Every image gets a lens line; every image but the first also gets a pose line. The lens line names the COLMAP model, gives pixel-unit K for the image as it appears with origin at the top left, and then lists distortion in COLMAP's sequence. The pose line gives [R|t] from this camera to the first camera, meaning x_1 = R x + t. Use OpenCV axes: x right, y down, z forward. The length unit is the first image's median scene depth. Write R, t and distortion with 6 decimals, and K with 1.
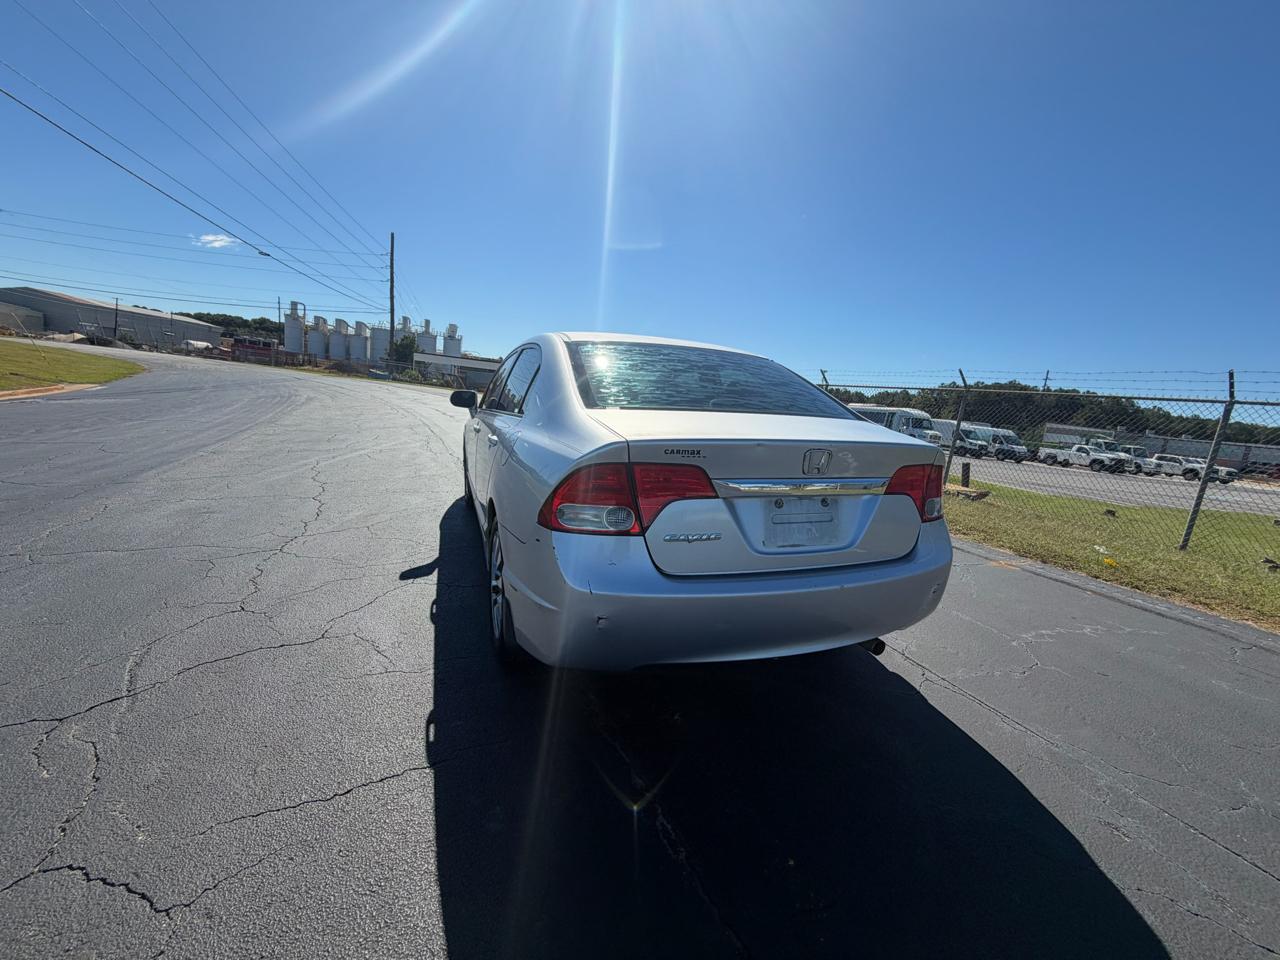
lens RADIAL K [[509.7, 0, 634.4], [0, 509.7, 483.8], [0, 0, 1]] dist [-0.000330, -0.000499]
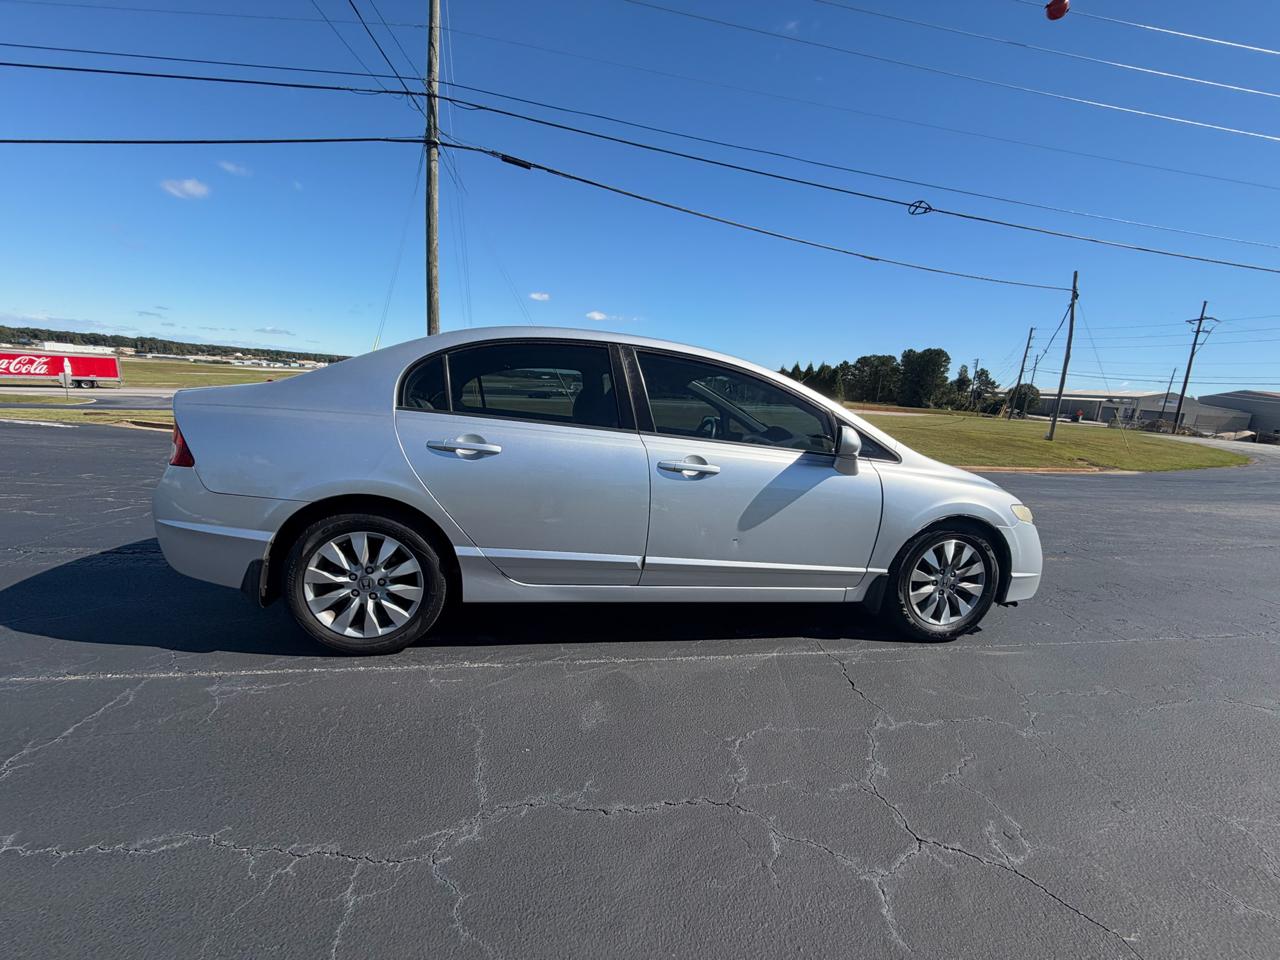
lens RADIAL K [[509.3, 0, 633.0], [0, 509.3, 487.5], [0, 0, 1]] dist [-0.001784, 0.000056]
pose [[-0.162900, 0.078744, -0.983495, 0.051973], [-0.260309, 0.958061, 0.119823, -0.009209], [0.951684, 0.275532, -0.135571, 0.075416]]
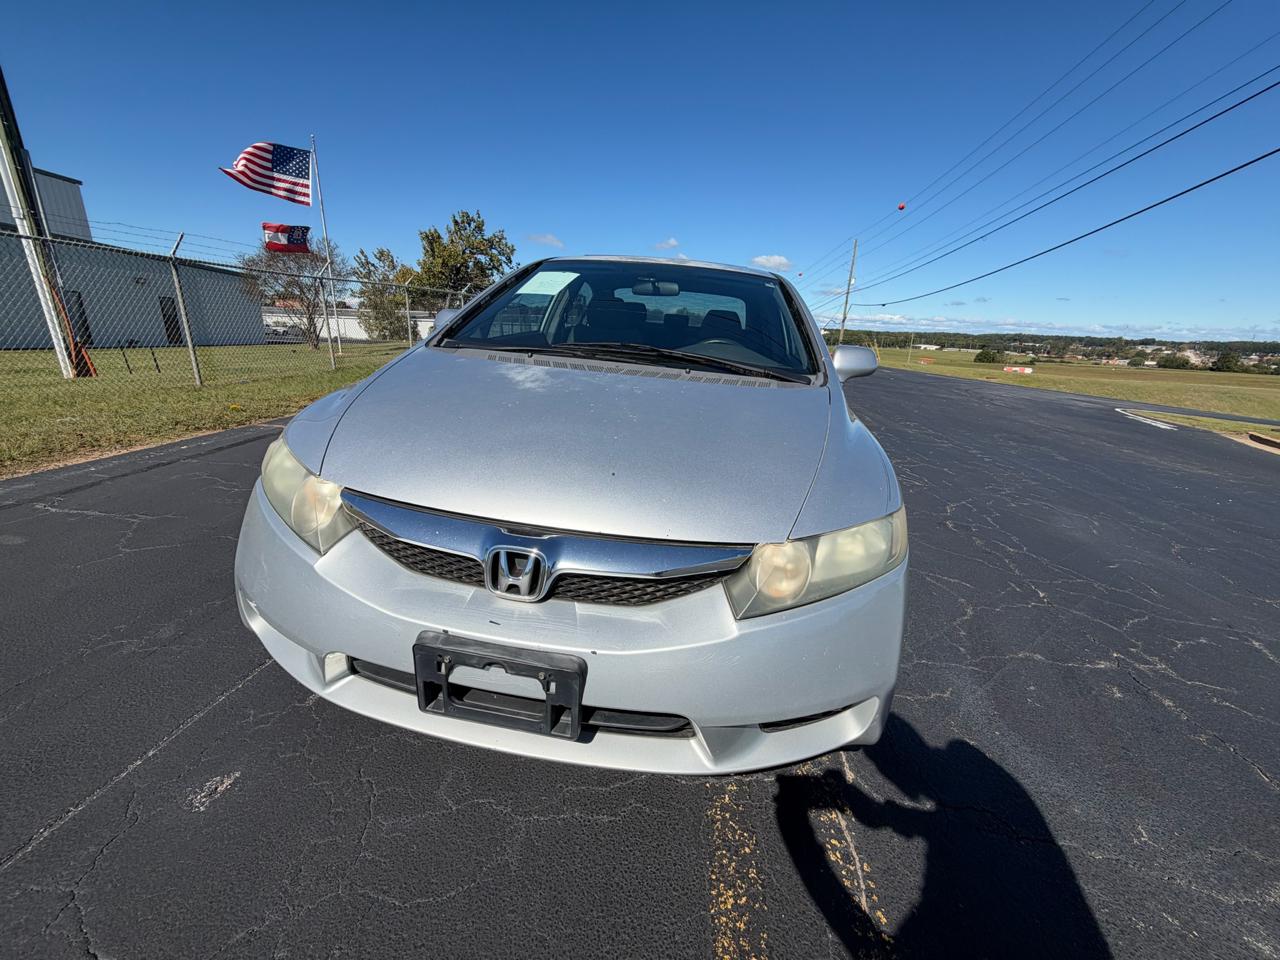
lens RADIAL K [[509.7, 0, 633.3], [0, 509.7, 481.9], [0, 0, 1]] dist [-0.000330, -0.000499]
pose [[-0.862949, -0.275920, 0.423305, -0.029207], [-0.047405, 0.878259, 0.475830, -0.022458], [-0.503062, 0.390551, -0.770973, 0.117633]]
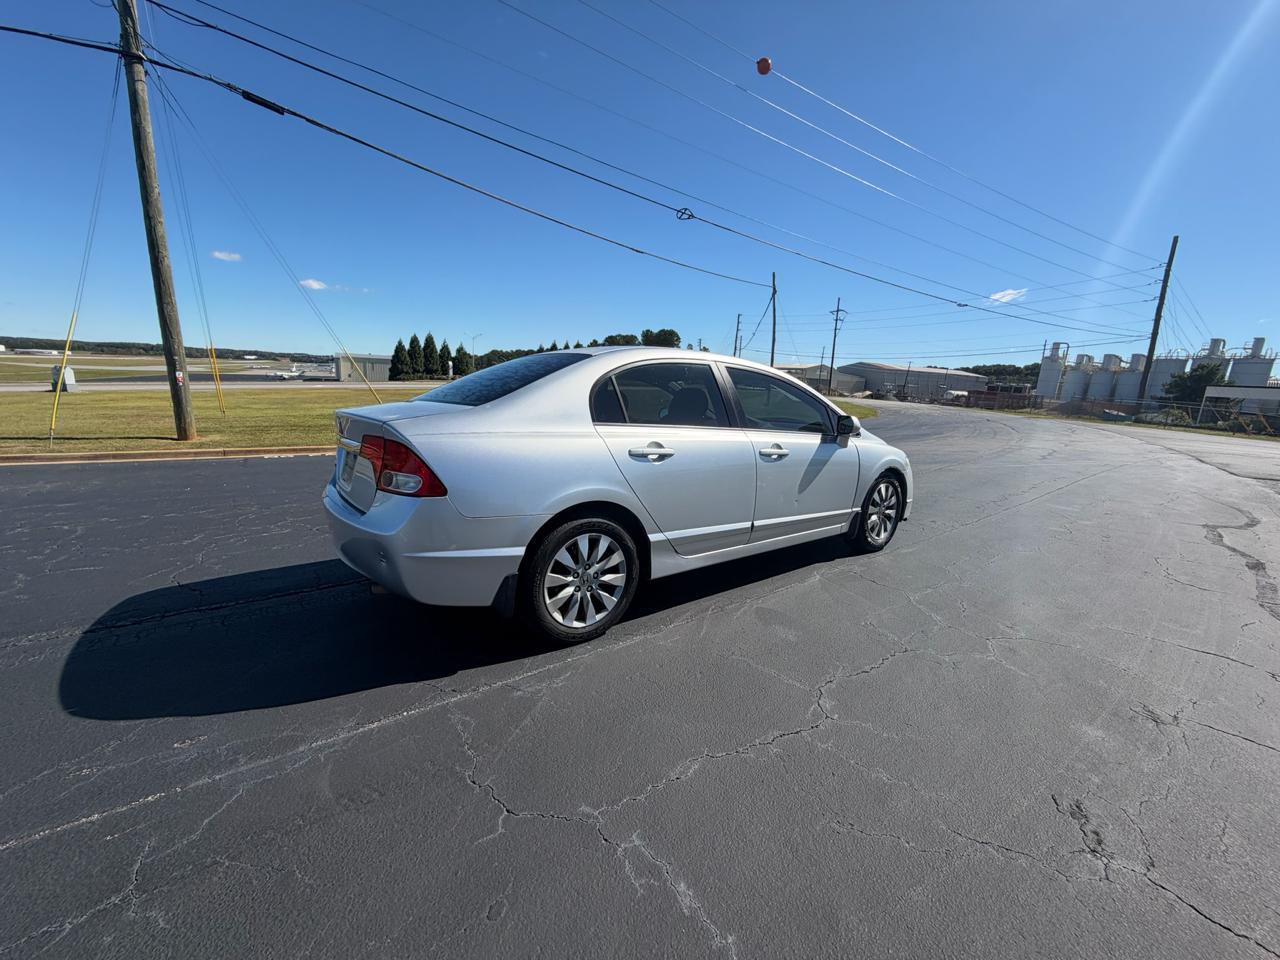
lens RADIAL K [[509.3, 0, 633.6], [0, 509.3, 485.5], [0, 0, 1]] dist [-0.001784, 0.000056]
pose [[0.291231, 0.106724, -0.950681, 0.060348], [-0.186306, 0.981058, 0.053062, -0.003414], [0.938336, 0.161664, 0.305598, 0.041948]]
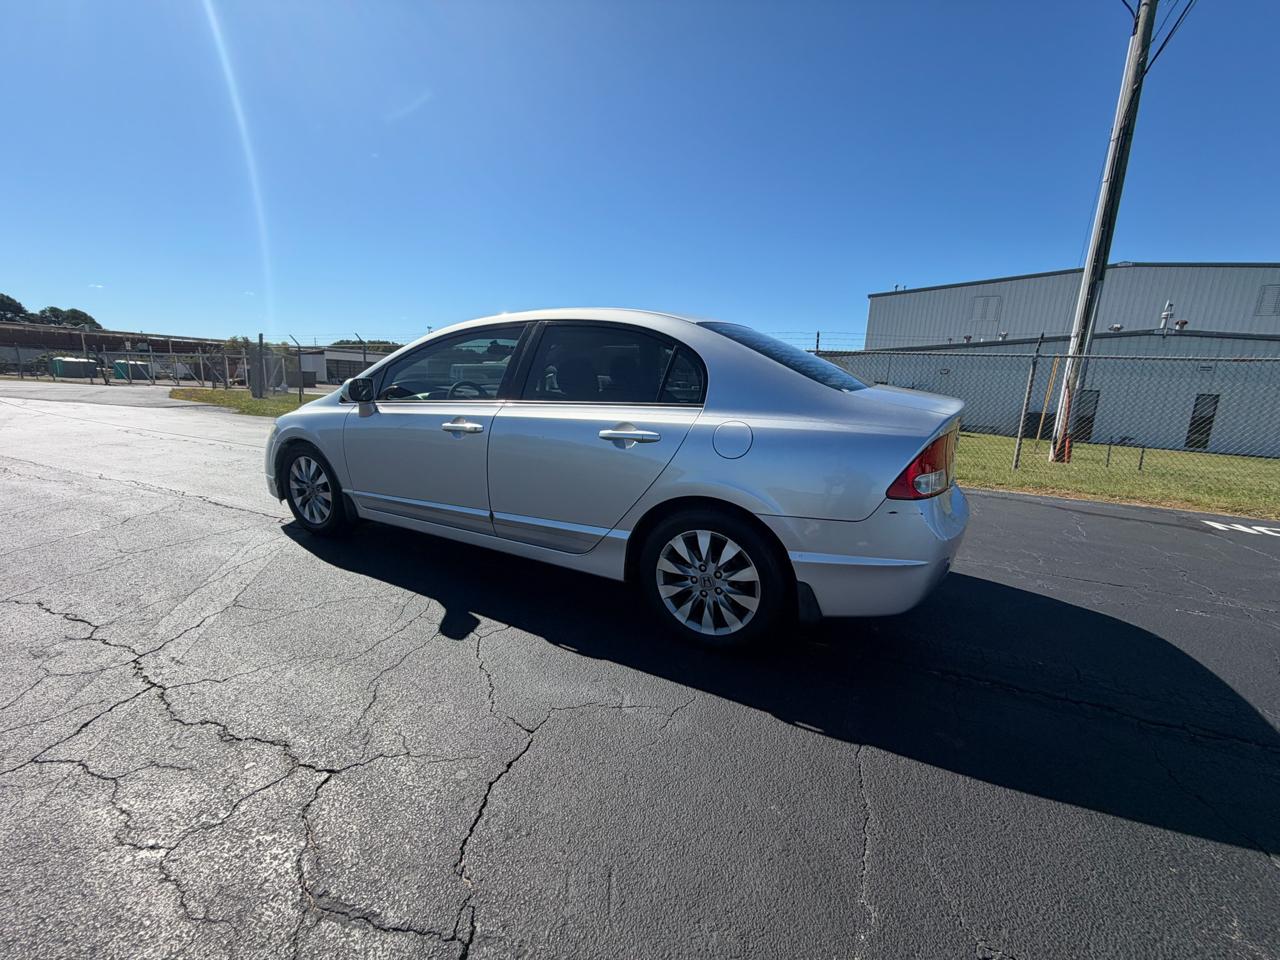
lens RADIAL K [[509.7, 0, 635.8], [0, 509.7, 483.9], [0, 0, 1]] dist [-0.000330, -0.000499]
pose [[0.750205, -0.199818, 0.630290, -0.038199], [0.148386, 0.979808, 0.134008, -0.005480], [-0.644340, -0.007007, 0.764707, 0.014392]]
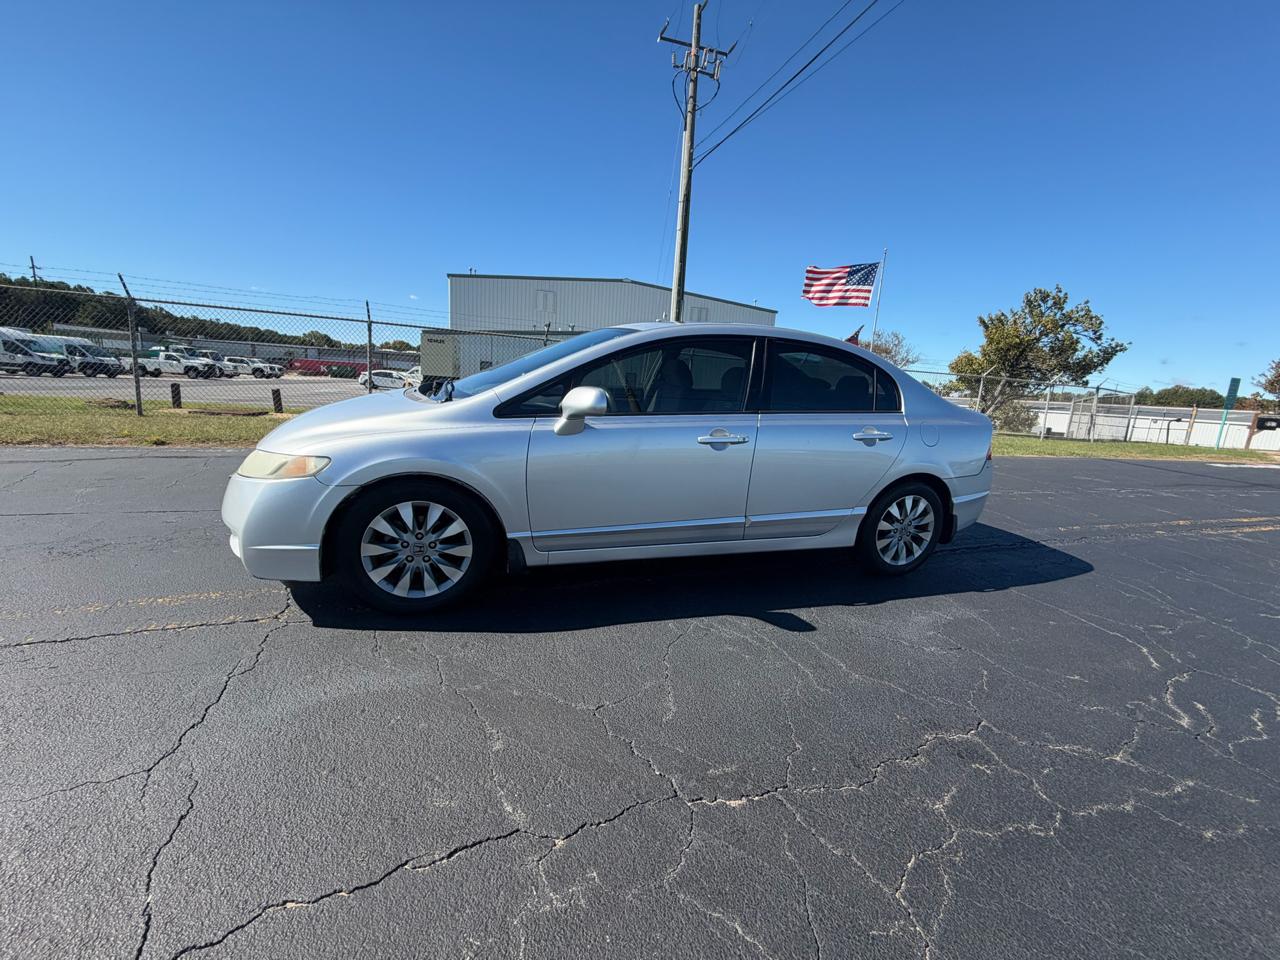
lens RADIAL K [[509.7, 0, 632.9], [0, 509.7, 483.1], [0, 0, 1]] dist [-0.000330, -0.000499]
pose [[0.035332, -0.294594, 0.954969, -0.066446], [0.110548, 0.950854, 0.289235, -0.017589], [-0.993243, 0.095350, 0.066162, 0.067601]]
